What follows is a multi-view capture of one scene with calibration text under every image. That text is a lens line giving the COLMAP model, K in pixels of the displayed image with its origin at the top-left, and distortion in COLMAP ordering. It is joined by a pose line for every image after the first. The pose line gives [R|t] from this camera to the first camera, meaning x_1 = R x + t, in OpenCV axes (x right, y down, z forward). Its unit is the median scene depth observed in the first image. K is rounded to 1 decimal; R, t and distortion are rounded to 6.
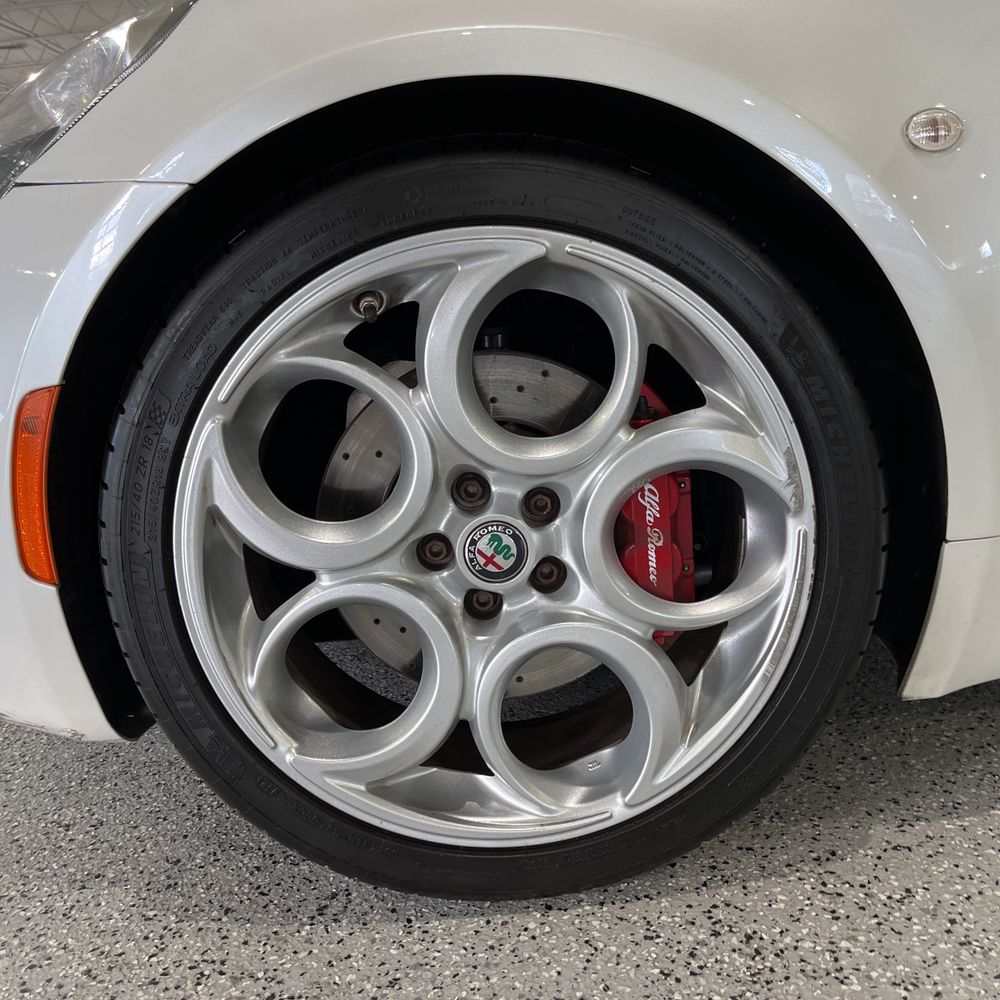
lens RADIAL K [[1020.9, 0, 489.7], [0, 1020.9, 501.4], [0, 0, 1]] dist [0.022926, 0.013155]
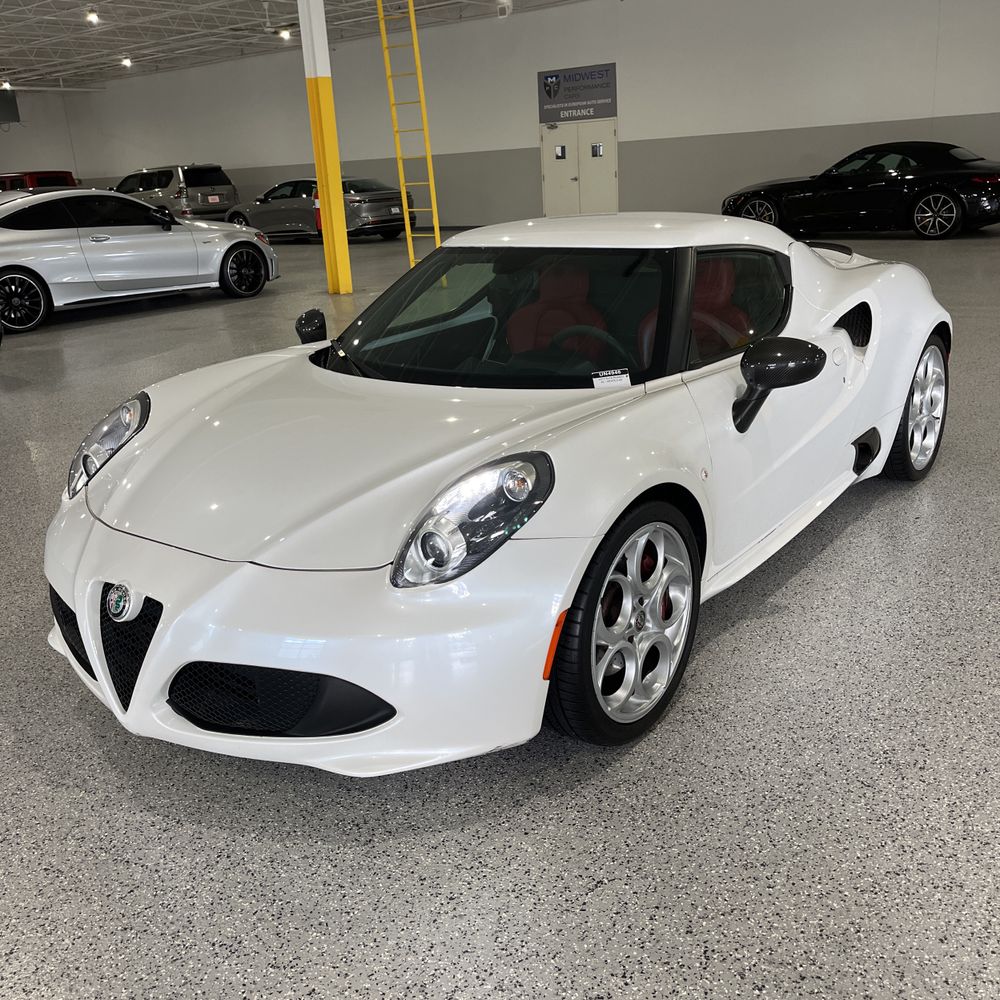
lens RADIAL K [[1019.3, 0, 507.3], [0, 1019.3, 503.8], [0, 0, 1]] dist [0.028415, -0.027625]
pose [[0.607327, -0.197912, 0.769405, -2.507792], [0.184971, 0.977083, 0.105326, -0.687955], [-0.772618, 0.078350, 0.630017, -0.651487]]
